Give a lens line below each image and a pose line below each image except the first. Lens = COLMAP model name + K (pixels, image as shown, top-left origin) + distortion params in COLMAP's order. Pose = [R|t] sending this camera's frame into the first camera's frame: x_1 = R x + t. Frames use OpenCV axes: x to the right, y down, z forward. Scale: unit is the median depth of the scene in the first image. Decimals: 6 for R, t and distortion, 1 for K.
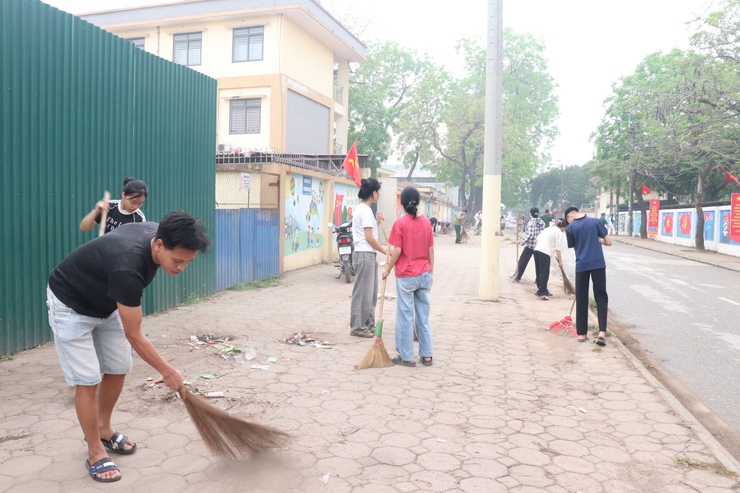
lens RADIAL K [[618.0, 0, 370.0], [0, 618.0, 246.5], [0, 0, 1]] dist [-0.155515, 0.153303]
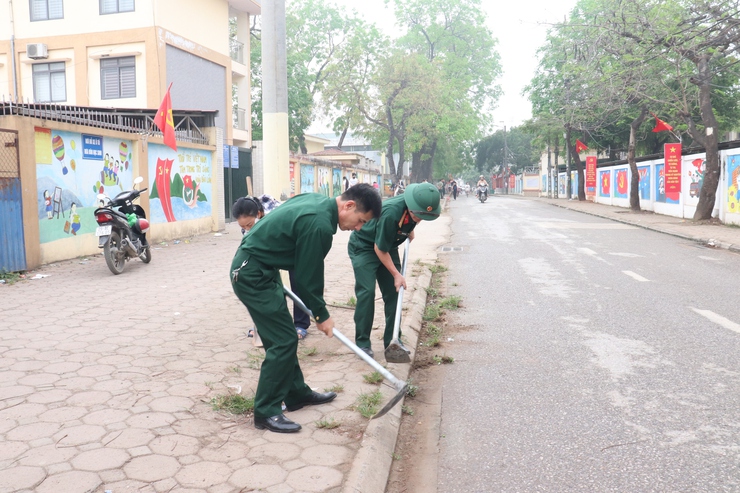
lens RADIAL K [[639.2, 0, 370.0], [0, 639.2, 246.5], [0, 0, 1]] dist [-0.087253, 0.015836]
pose [[0.996481, -0.045134, 0.070625, 0.070771], [0.042238, 0.998225, 0.041975, 0.002237], [-0.072395, -0.038844, 0.996619, 0.076325]]
